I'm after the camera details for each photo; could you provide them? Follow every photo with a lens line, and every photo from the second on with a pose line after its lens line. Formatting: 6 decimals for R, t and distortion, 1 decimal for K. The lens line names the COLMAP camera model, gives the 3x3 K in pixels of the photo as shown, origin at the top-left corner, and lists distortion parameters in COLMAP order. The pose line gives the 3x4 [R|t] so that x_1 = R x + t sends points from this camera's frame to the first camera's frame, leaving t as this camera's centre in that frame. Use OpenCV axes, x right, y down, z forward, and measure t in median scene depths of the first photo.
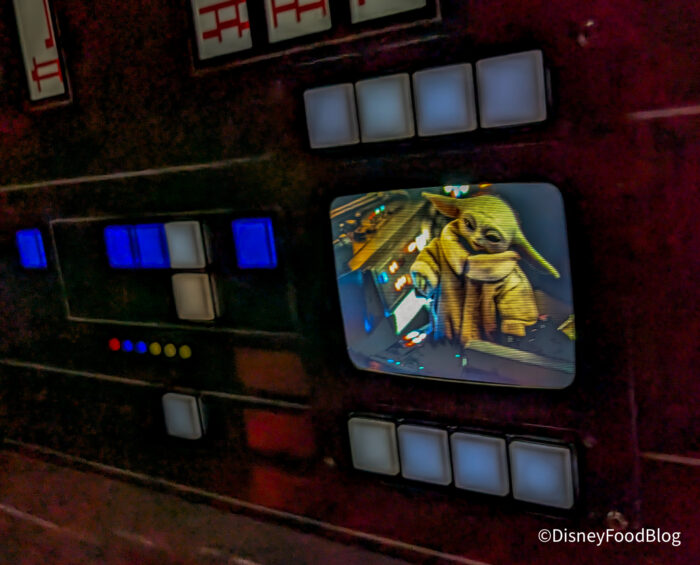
lens RADIAL K [[525.9, 0, 349.9], [0, 525.9, 296.9], [0, 0, 1]] dist [-0.008365, 0.000202]
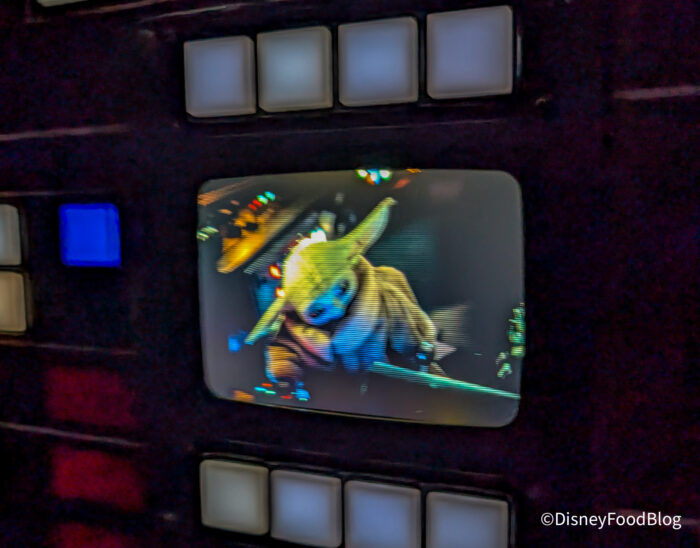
lens RADIAL K [[687.7, 0, 350.0], [0, 687.7, 274.0], [0, 0, 1]] dist [0.105942, -0.390222]
pose [[0.995955, 0.019052, 0.087812, 0.103666], [-0.014520, 0.998543, -0.051966, 0.003206], [-0.088674, 0.050481, 0.994781, -0.050653]]
